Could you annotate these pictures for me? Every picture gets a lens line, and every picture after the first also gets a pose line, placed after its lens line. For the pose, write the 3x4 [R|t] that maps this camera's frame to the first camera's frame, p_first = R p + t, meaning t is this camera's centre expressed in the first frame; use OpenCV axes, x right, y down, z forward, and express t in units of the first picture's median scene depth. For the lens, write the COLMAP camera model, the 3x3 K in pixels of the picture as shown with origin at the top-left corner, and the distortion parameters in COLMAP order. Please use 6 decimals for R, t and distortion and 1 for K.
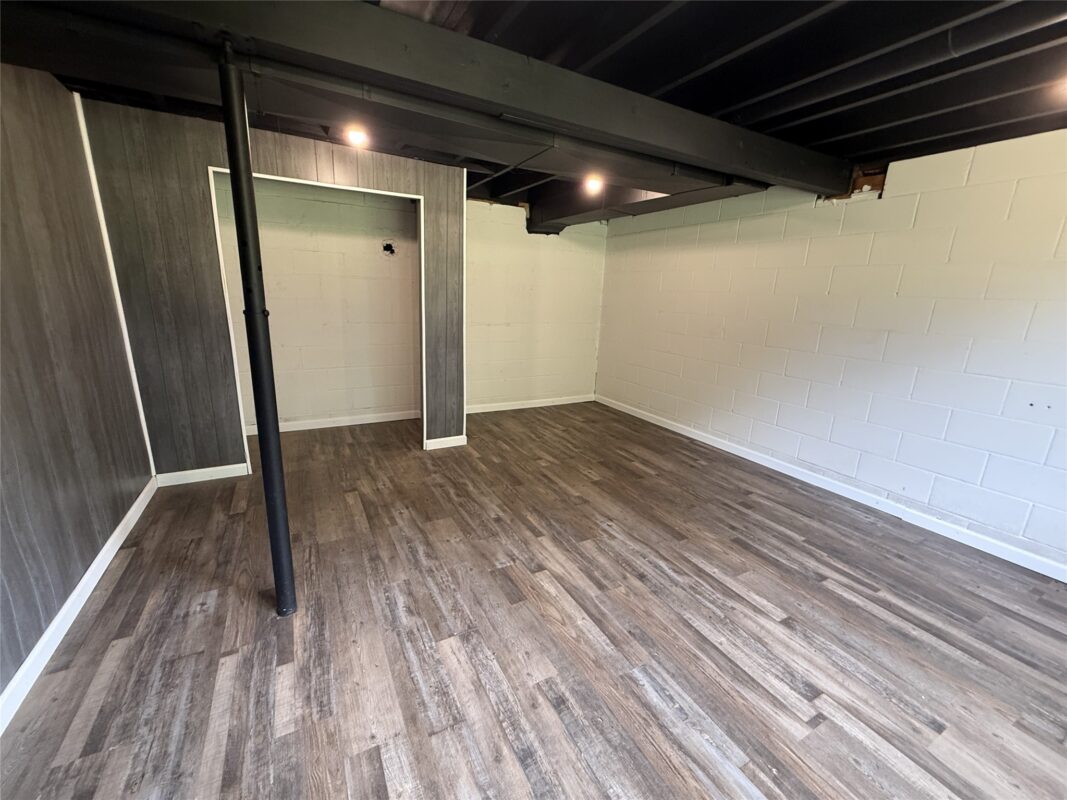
lens RADIAL K [[436.4, 0, 529.5], [0, 436.4, 398.8], [0, 0, 1]] dist [0.001063, 0.000671]
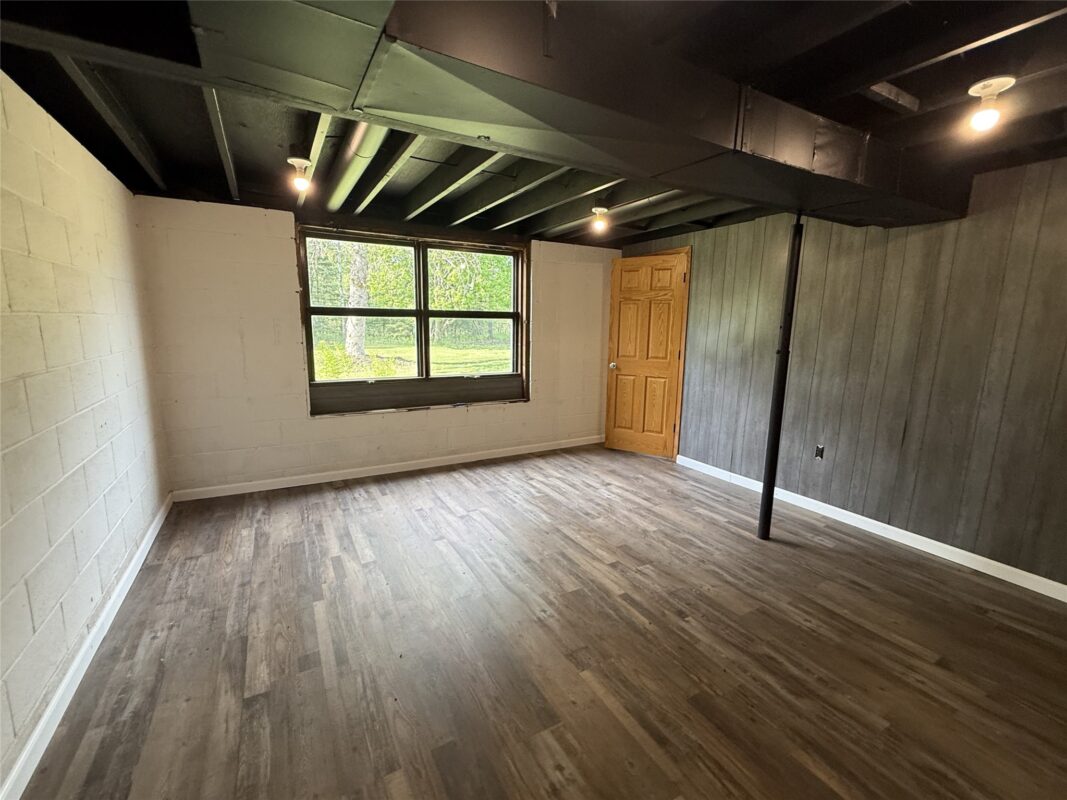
lens RADIAL K [[436.4, 0, 529.5], [0, 436.4, 398.8], [0, 0, 1]] dist [0.001063, 0.000671]
pose [[-0.998466, -0.052897, -0.016355, 0.289588], [-0.054989, 0.912875, 0.404519, -0.475624], [-0.006468, 0.404798, -0.914383, 1.883922]]
